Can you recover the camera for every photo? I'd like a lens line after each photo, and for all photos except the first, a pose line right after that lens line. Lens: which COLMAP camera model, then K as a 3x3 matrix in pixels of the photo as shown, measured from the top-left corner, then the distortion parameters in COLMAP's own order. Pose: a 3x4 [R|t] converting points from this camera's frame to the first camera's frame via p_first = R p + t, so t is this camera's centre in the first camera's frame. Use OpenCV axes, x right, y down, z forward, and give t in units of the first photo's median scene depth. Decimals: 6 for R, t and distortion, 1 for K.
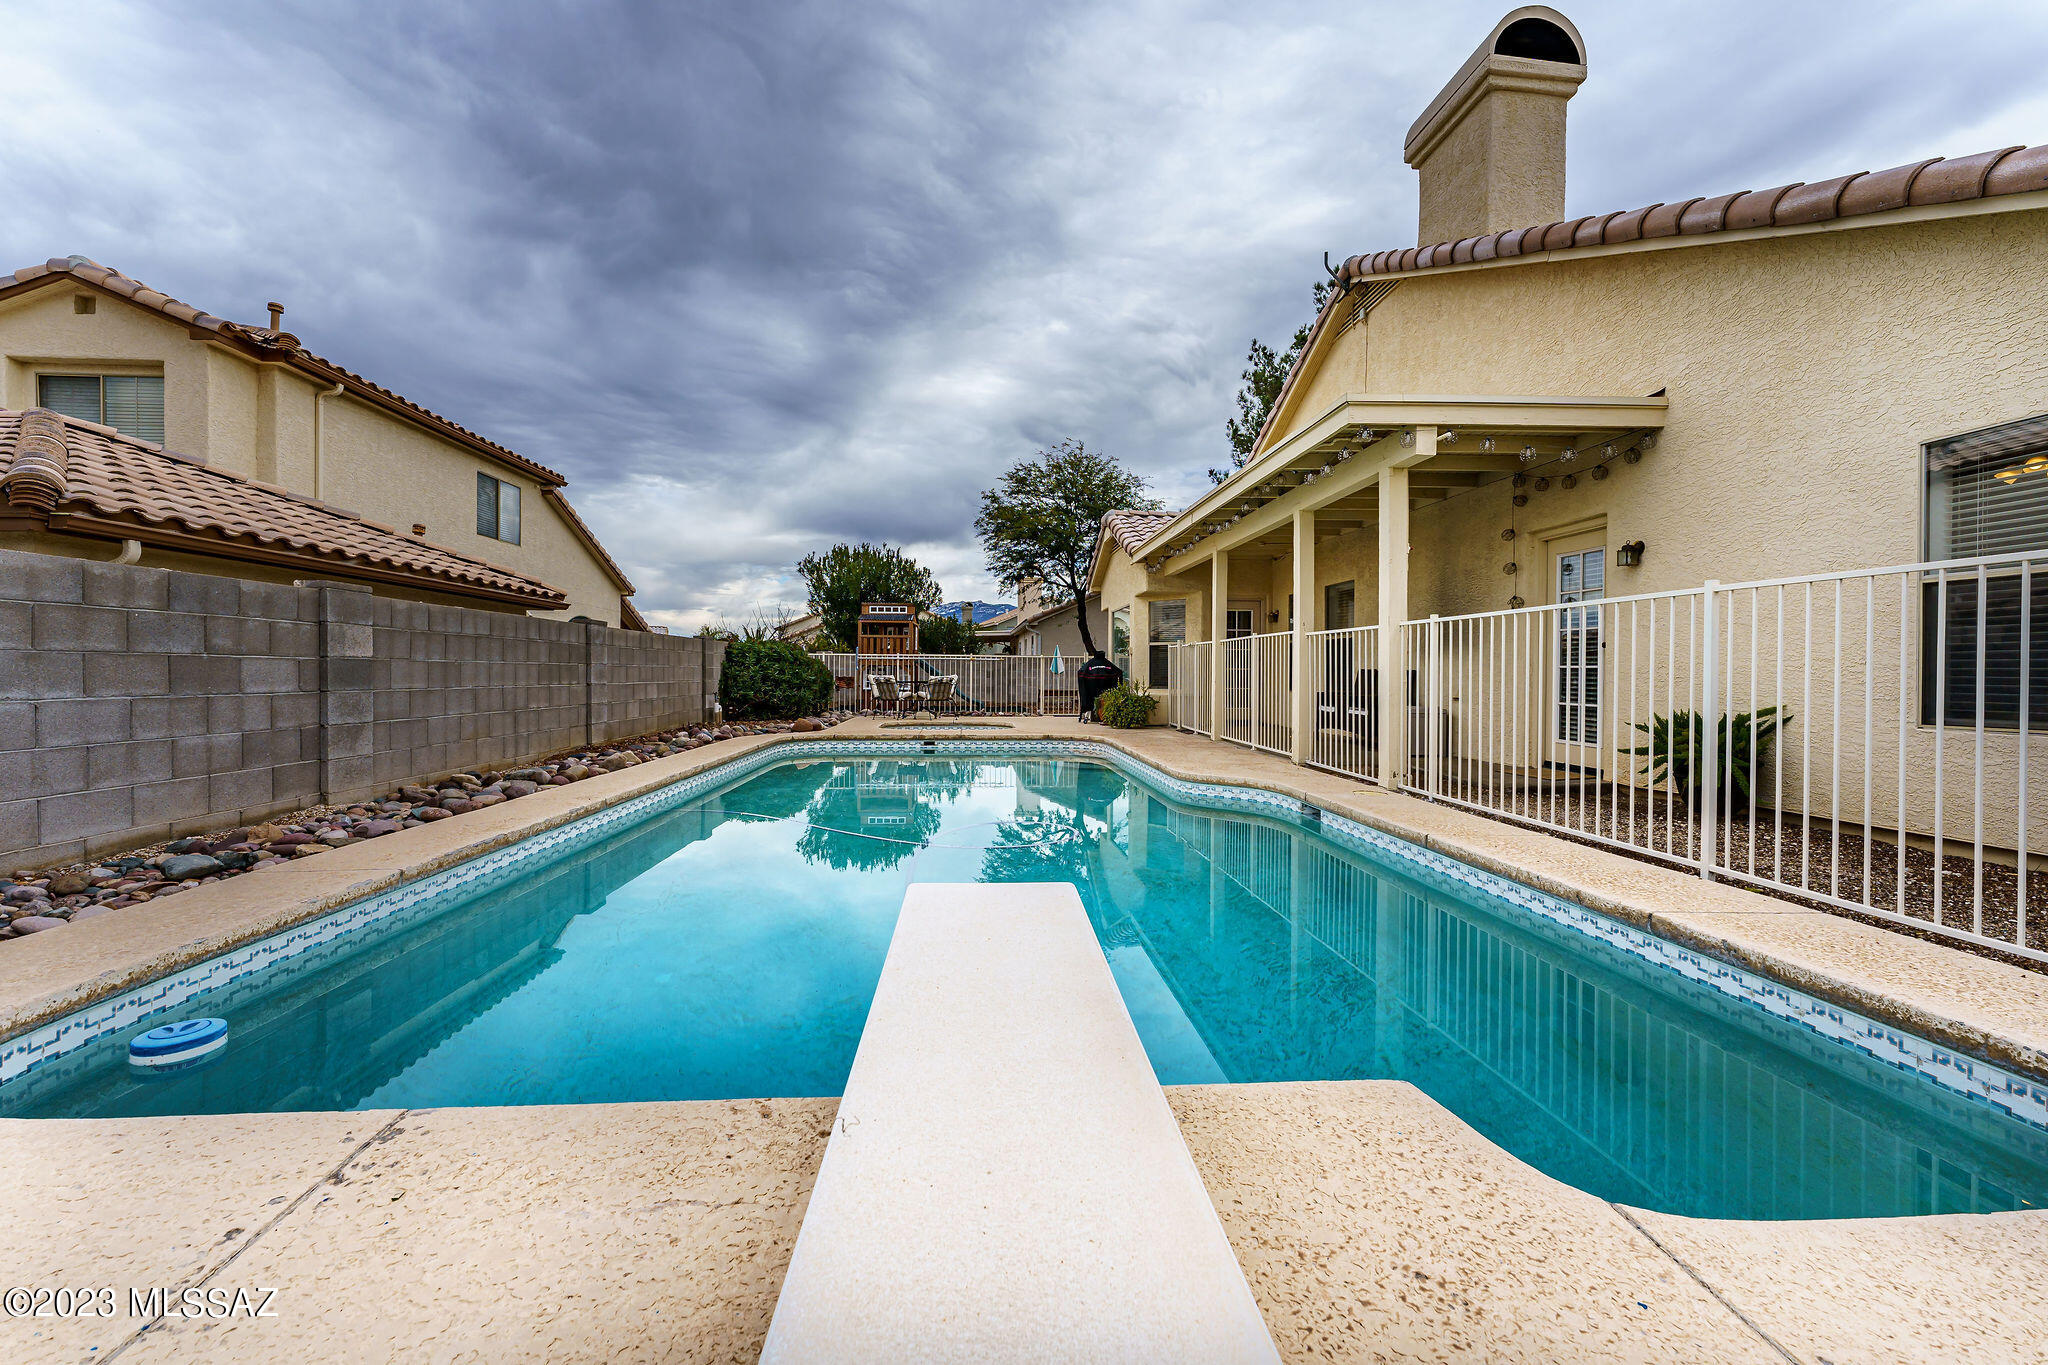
lens RADIAL K [[826.2, 0, 1043.4], [0, 826.2, 677.6], [0, 0, 1]] dist [-0.003496, 0.000464]
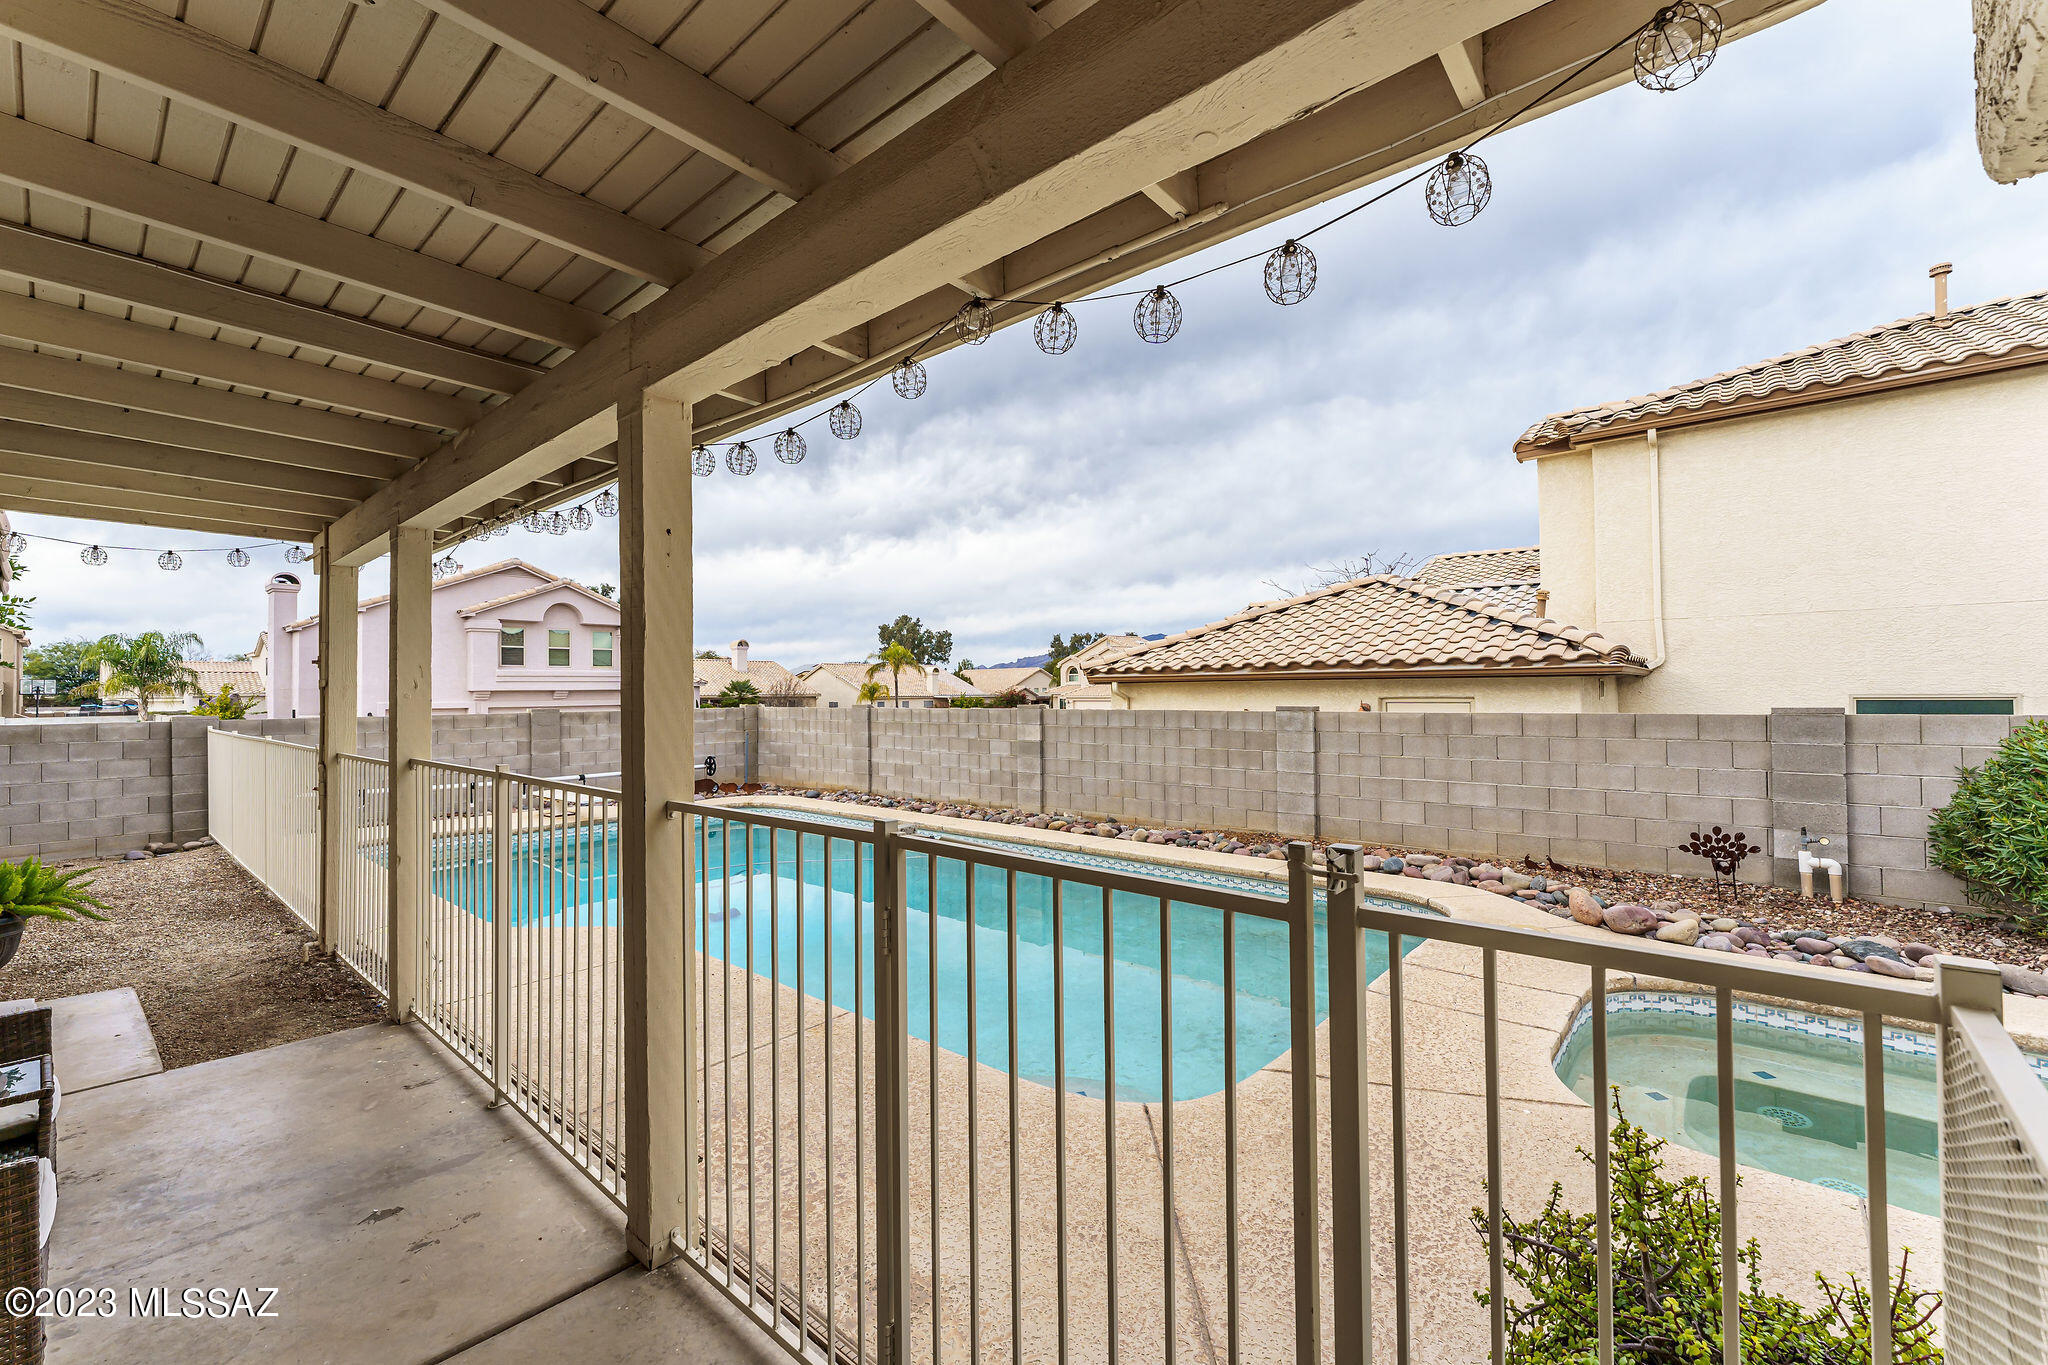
lens RADIAL K [[826.2, 0, 1043.4], [0, 826.2, 677.6], [0, 0, 1]] dist [-0.003496, 0.000464]
pose [[-0.702486, -0.006508, -0.711668, 0.406538], [0.004212, 0.999903, -0.013300, -0.105132], [0.711685, -0.012341, -0.702390, 1.684690]]
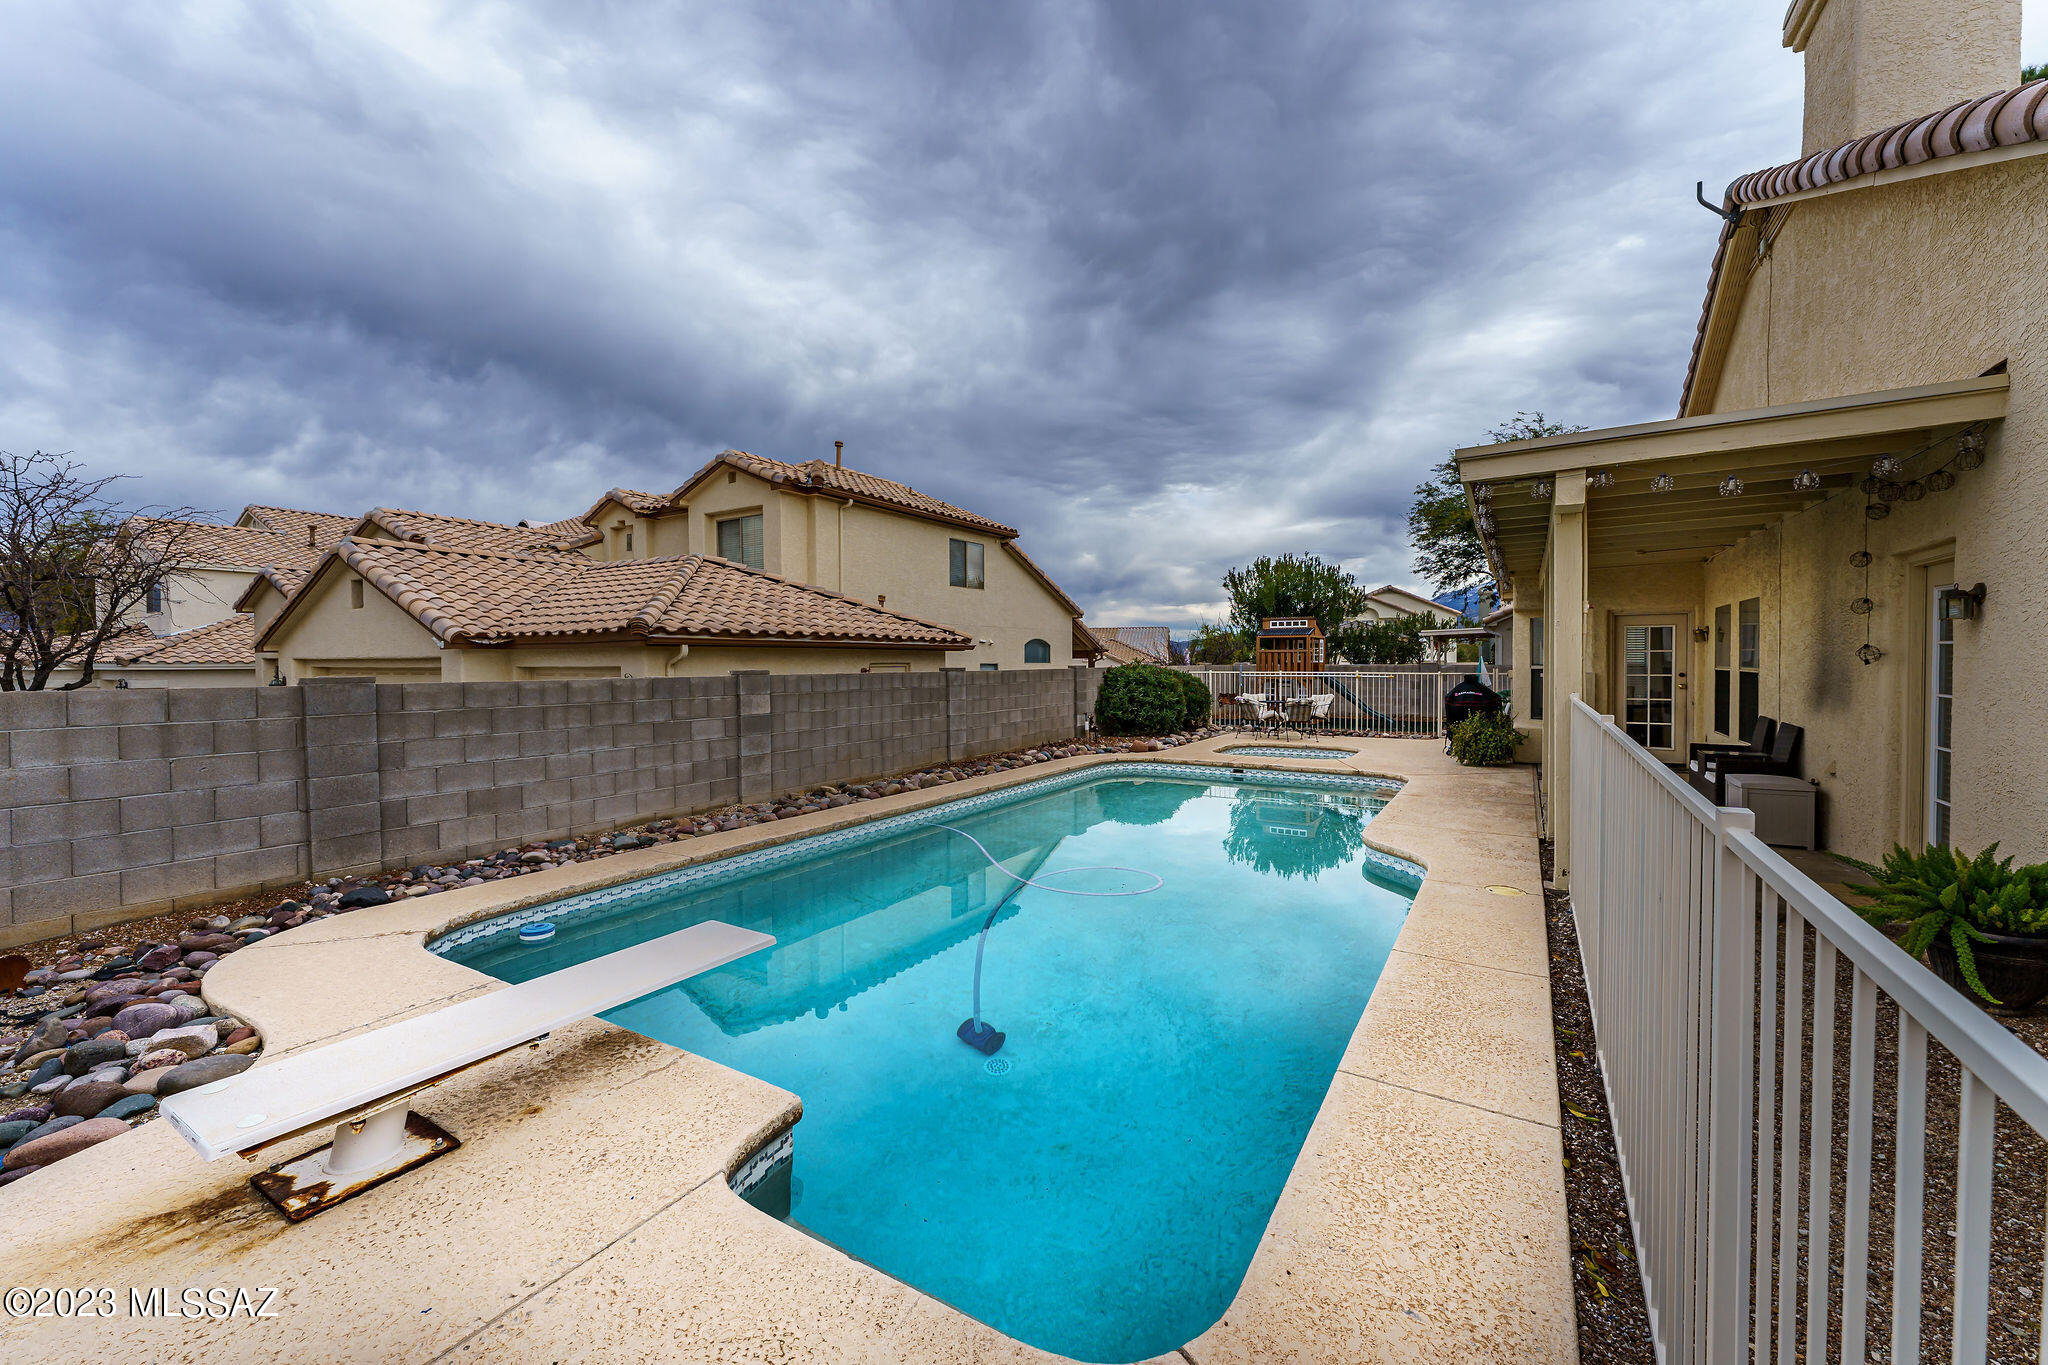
lens RADIAL K [[826.2, 0, 1043.4], [0, 826.2, 677.6], [0, 0, 1]] dist [-0.003496, 0.000464]
pose [[0.813667, 0.005447, -0.581306, 0.401102], [0.003489, 0.999892, 0.014252, -0.082162], [0.581321, -0.013624, 0.813561, -0.006035]]
